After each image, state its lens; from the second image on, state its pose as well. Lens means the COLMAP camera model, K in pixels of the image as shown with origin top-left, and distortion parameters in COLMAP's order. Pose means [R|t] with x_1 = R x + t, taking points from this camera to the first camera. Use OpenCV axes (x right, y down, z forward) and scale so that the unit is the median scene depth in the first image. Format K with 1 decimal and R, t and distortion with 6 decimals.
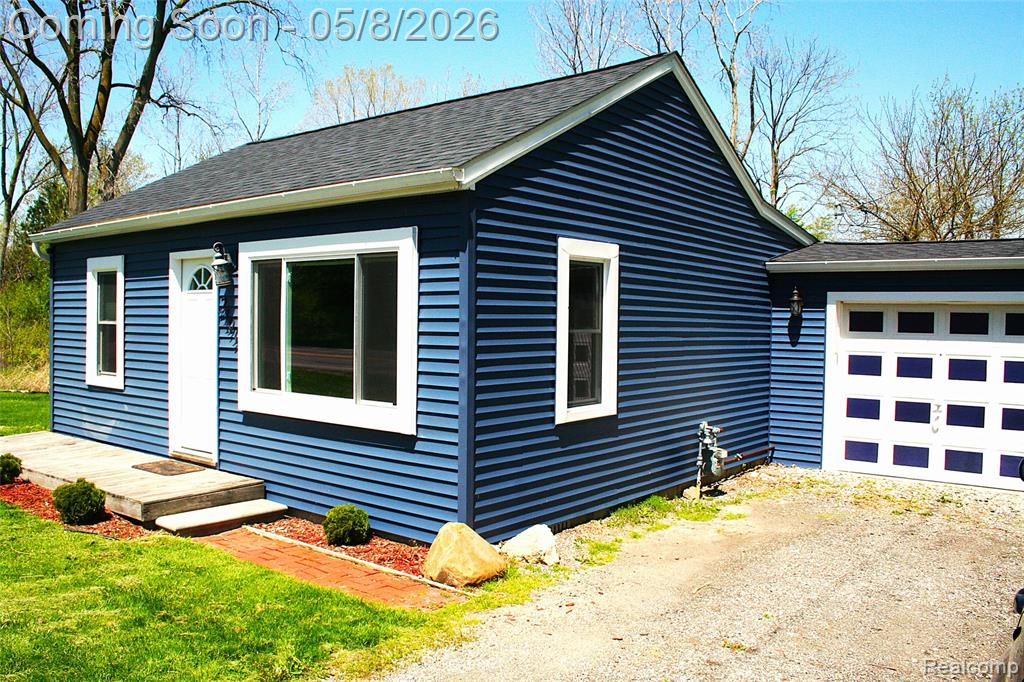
lens RADIAL K [[862.3, 0, 512.0], [0, 862.3, 341.0], [0, 0, 1]] dist [0.002608, 0.004710]
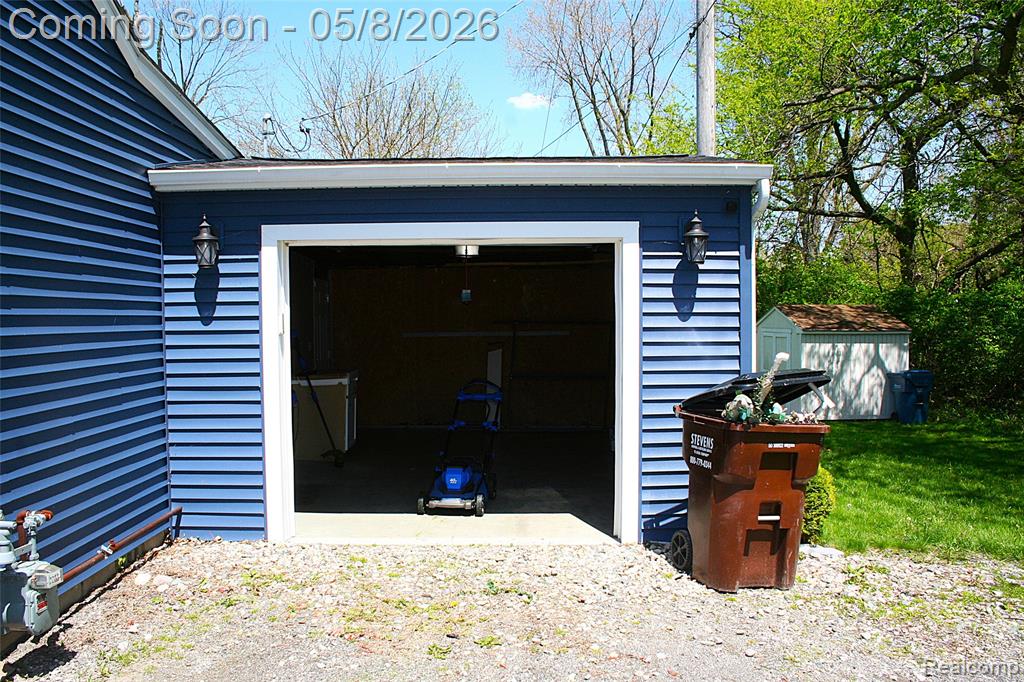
lens RADIAL K [[697.9, 0, 512.0], [0, 697.9, 341.0], [0, 0, 1]] dist [-0.083764, 0.000608]
pose [[0.751949, -0.046114, 0.657606, 0.182820], [0.039081, 0.998914, 0.025360, 0.013119], [-0.658061, 0.006631, 0.752935, 0.534872]]
